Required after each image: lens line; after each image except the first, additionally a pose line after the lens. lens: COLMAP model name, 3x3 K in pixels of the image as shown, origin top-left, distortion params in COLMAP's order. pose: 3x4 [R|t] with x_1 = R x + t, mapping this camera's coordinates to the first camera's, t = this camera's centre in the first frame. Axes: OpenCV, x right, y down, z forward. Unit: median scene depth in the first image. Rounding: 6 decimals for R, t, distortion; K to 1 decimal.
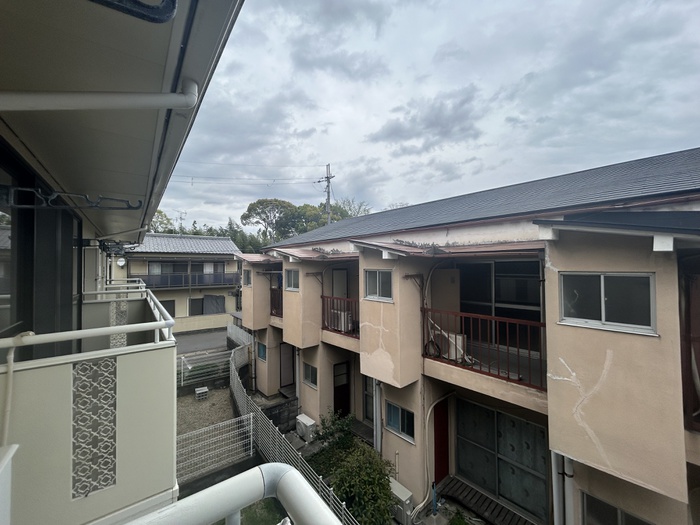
lens RADIAL K [[281.8, 0, 350.0], [0, 281.8, 263.6], [0, 0, 1]] dist [0.001762, -0.000495]
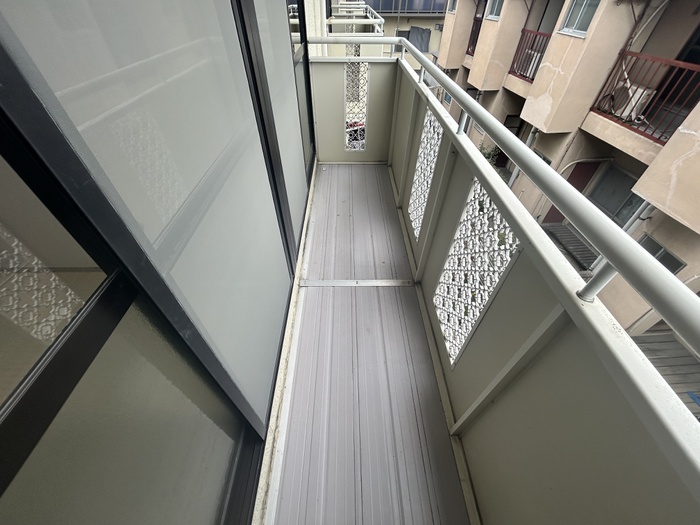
lens RADIAL K [[281.8, 0, 349.7], [0, 281.8, 263.1], [0, 0, 1]] dist [0.001762, -0.000495]
pose [[0.796464, 0.425285, -0.429857, 0.187582], [0.007298, 0.704065, 0.710098, -0.002958], [0.604641, -0.568705, 0.557659, -0.297870]]
